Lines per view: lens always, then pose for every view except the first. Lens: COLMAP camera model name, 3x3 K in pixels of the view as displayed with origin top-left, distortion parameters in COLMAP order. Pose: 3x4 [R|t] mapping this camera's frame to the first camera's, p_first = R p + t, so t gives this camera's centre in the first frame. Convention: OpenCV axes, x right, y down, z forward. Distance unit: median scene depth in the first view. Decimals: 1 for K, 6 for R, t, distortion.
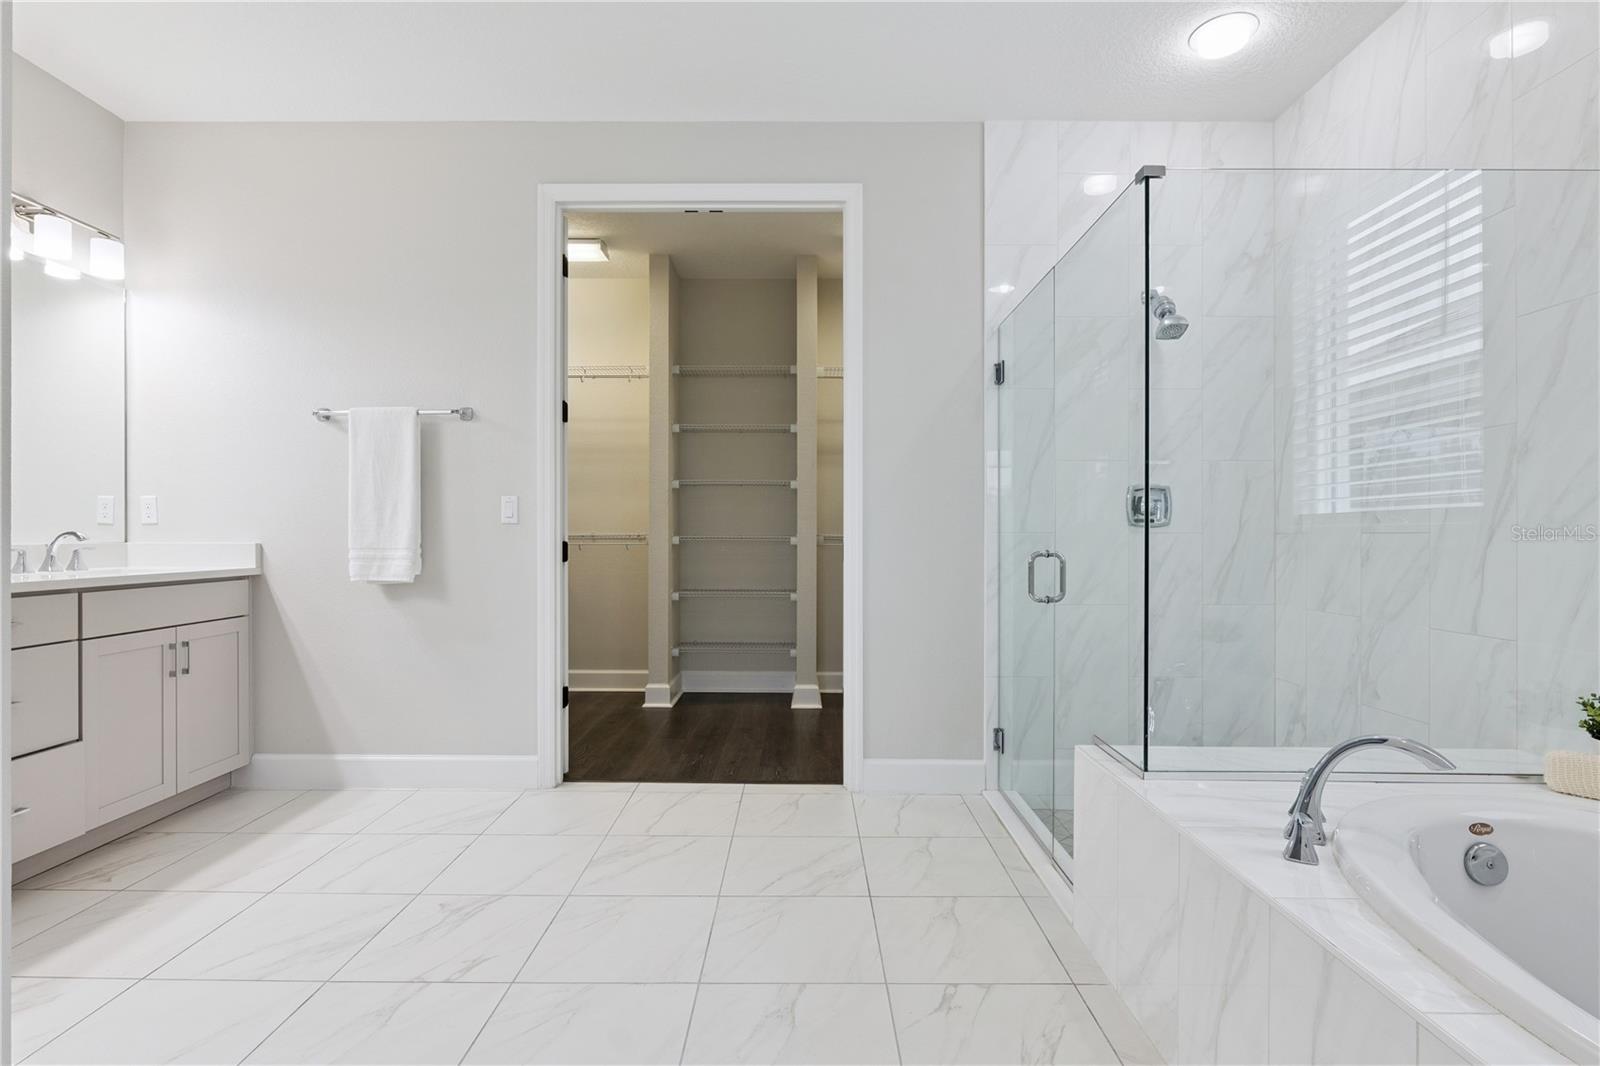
lens RADIAL K [[770.6, 0, 800.0], [0, 770.6, 533.0], [0, 0, 1]] dist [-0.011302, 0.000285]
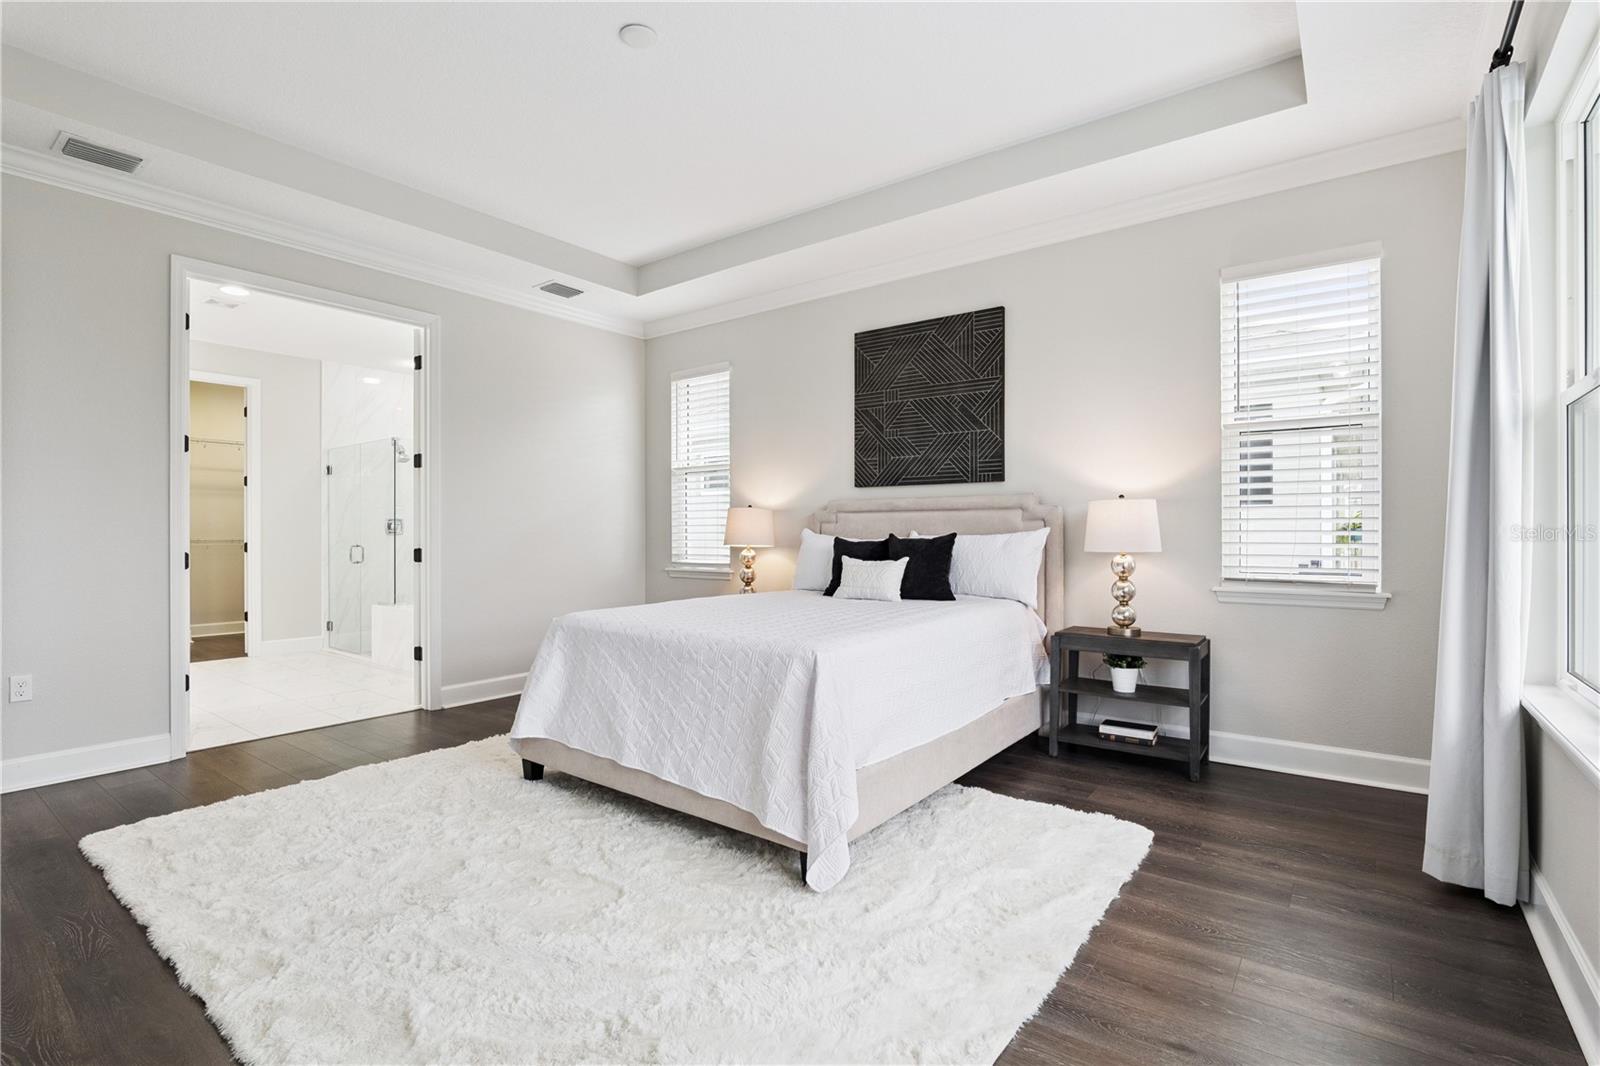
lens RADIAL K [[743.7, 0, 800.0], [0, 743.7, 533.0], [0, 0, 1]] dist [-0.021274, 0.005152]
pose [[0.598529, -0.002660, 0.801097, -0.982563], [0.001093, 0.999996, 0.002504, -0.028457], [-0.801101, -0.000623, 0.598529, -2.150986]]
